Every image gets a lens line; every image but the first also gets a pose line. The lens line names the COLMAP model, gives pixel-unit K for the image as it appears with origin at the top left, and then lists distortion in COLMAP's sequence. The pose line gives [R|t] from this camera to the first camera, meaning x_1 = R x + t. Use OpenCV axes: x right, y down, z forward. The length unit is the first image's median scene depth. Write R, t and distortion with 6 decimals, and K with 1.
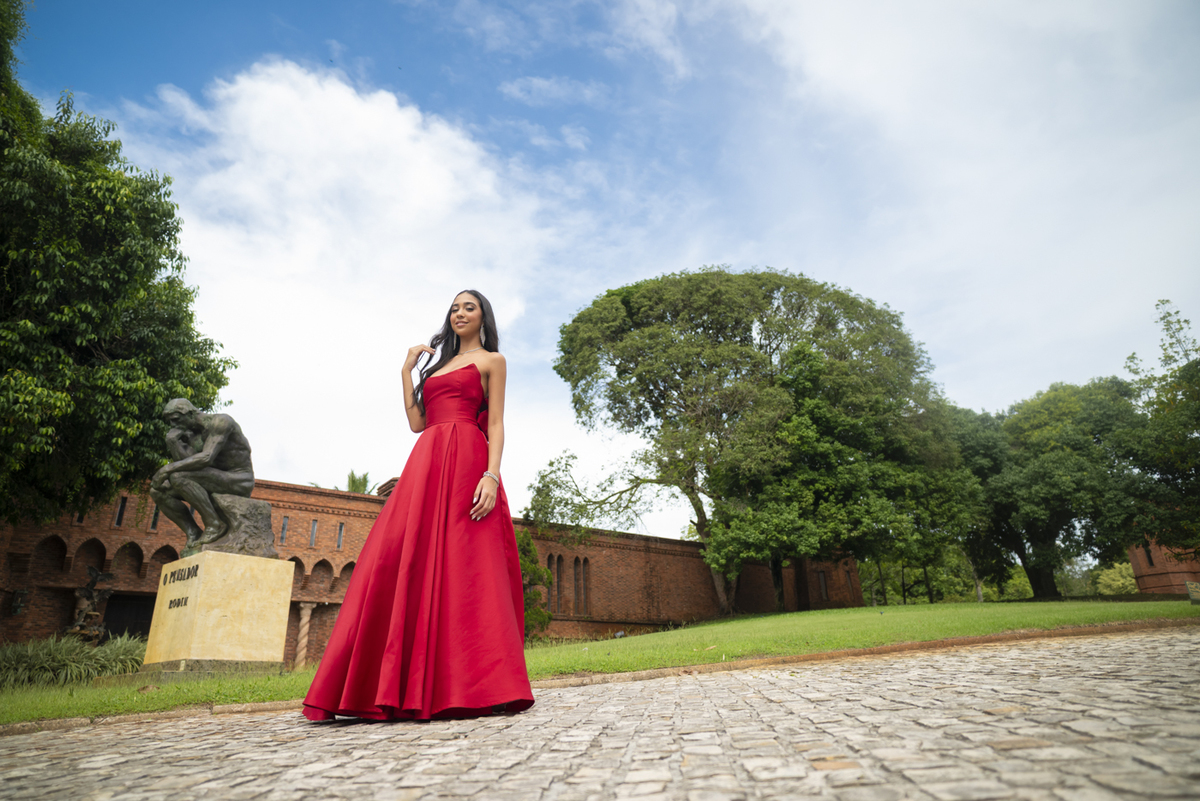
lens RADIAL K [[694.7, 0, 599.2], [0, 694.7, 405.1], [0, 0, 1]] dist [-0.058560, 0.036399]
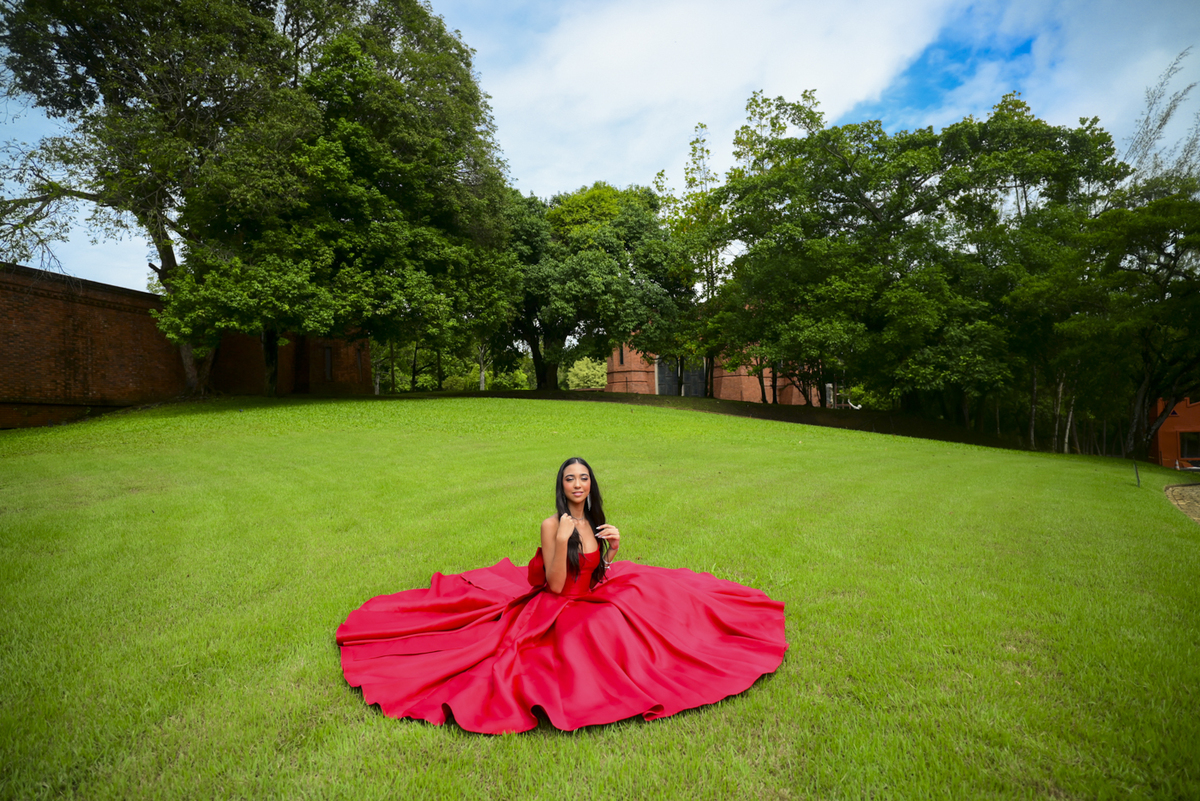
lens RADIAL K [[694.7, 0, 599.2], [0, 694.7, 405.1], [0, 0, 1]] dist [-0.058560, 0.036399]
pose [[0.771476, 0.020389, 0.635932, 0.060839], [-0.227578, 0.942207, 0.245875, 0.034937], [-0.594167, -0.334411, 0.731530, 0.224054]]
